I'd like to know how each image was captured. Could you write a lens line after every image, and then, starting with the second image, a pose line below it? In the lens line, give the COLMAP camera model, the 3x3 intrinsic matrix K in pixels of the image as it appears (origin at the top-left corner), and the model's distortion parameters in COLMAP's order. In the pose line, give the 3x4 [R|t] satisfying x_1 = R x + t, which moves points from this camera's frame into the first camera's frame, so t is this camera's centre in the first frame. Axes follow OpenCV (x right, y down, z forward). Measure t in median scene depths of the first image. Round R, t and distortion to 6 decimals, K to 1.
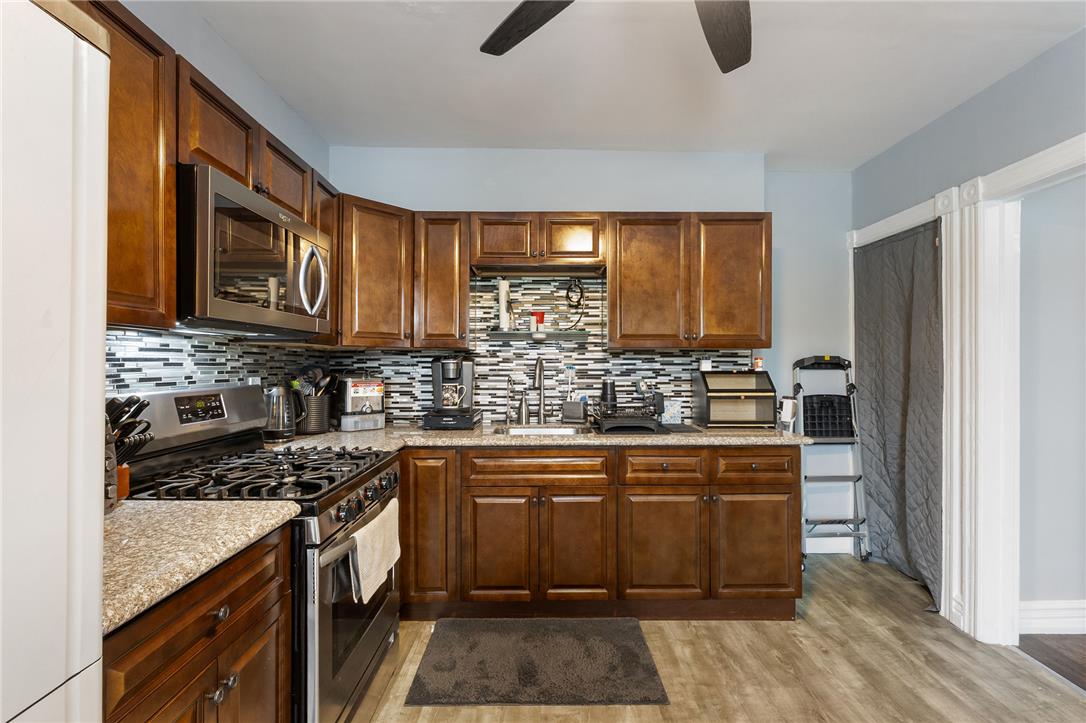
lens RADIAL K [[488.0, 0, 541.5], [0, 488.0, 363.9], [0, 0, 1]] dist [0.000130, -0.000530]
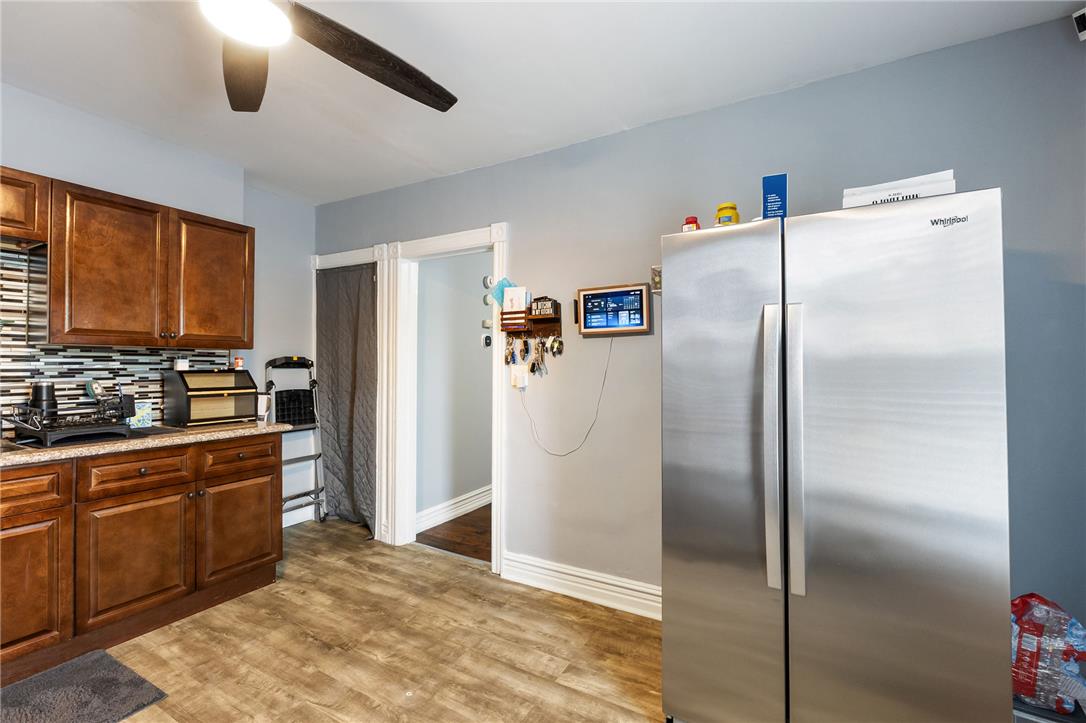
lens RADIAL K [[488.0, 0, 553.9], [0, 488.0, 359.8], [0, 0, 1]] dist [0.000130, -0.000530]
pose [[0.483841, 0.009412, 0.875105, -0.173069], [-0.003903, 0.999955, -0.008597, -0.001356], [-0.875147, 0.000744, 0.483856, -0.141933]]
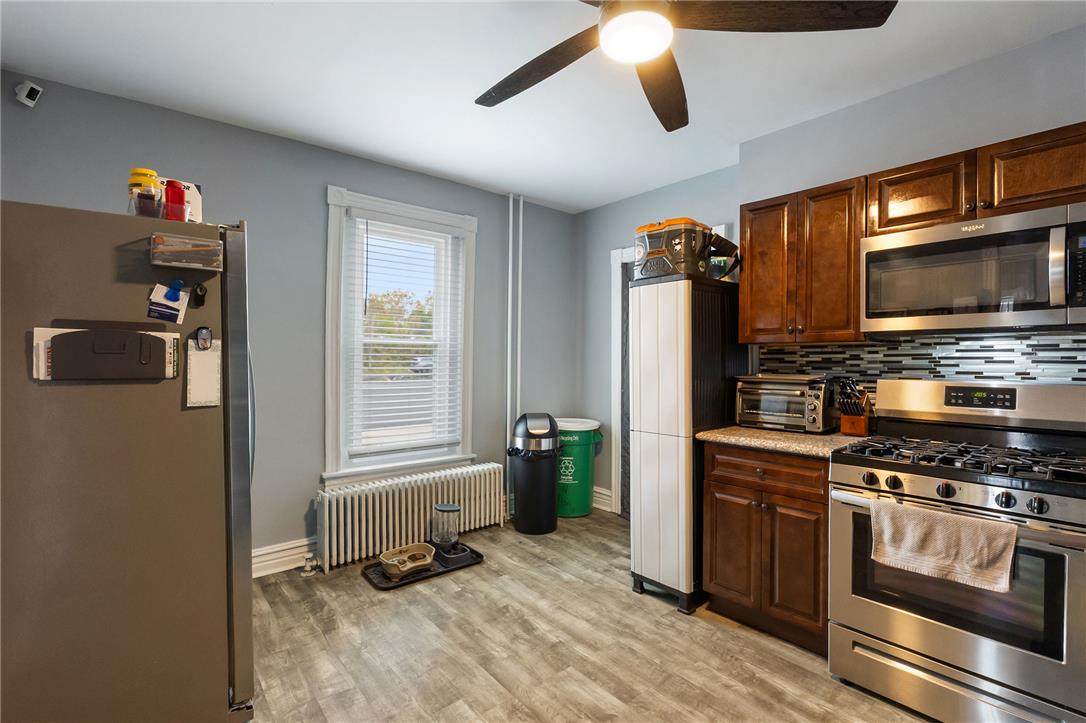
lens RADIAL K [[488.0, 0, 553.5], [0, 488.0, 362.2], [0, 0, 1]] dist [0.000130, -0.000530]
pose [[-0.765054, -0.002655, -0.643960, 0.580310], [-0.005733, 0.999980, 0.002689, 0.003278], [0.643940, 0.005749, -0.765054, 0.797748]]
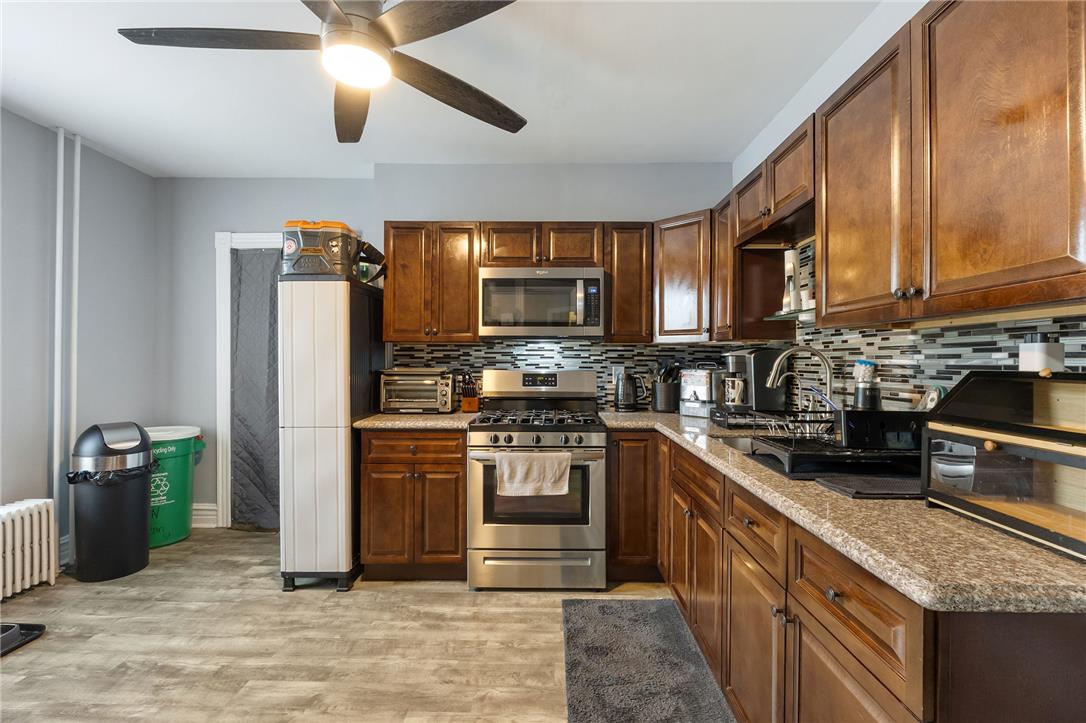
lens RADIAL K [[488.0, 0, 535.2], [0, 488.0, 358.5], [0, 0, 1]] dist [0.000130, -0.000530]
pose [[-0.041202, -0.002539, -0.999148, 0.777643], [-0.004255, 0.999988, -0.002365, 0.006736], [0.999142, 0.004154, -0.041212, 0.677945]]
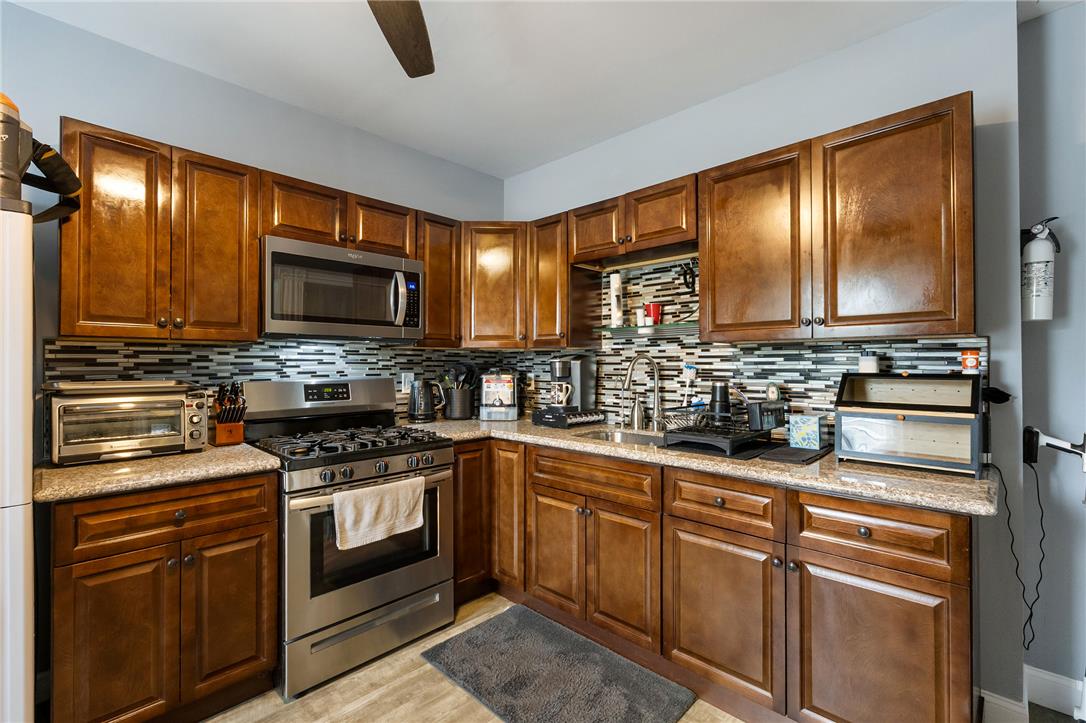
lens RADIAL K [[488.0, 0, 541.6], [0, 488.0, 359.9], [0, 0, 1]] dist [0.000130, -0.000530]
pose [[0.707314, -0.005629, -0.706877, 0.523208], [0.000069, 0.999969, -0.007894, 0.002068], [0.706899, 0.005534, 0.707293, 0.260104]]
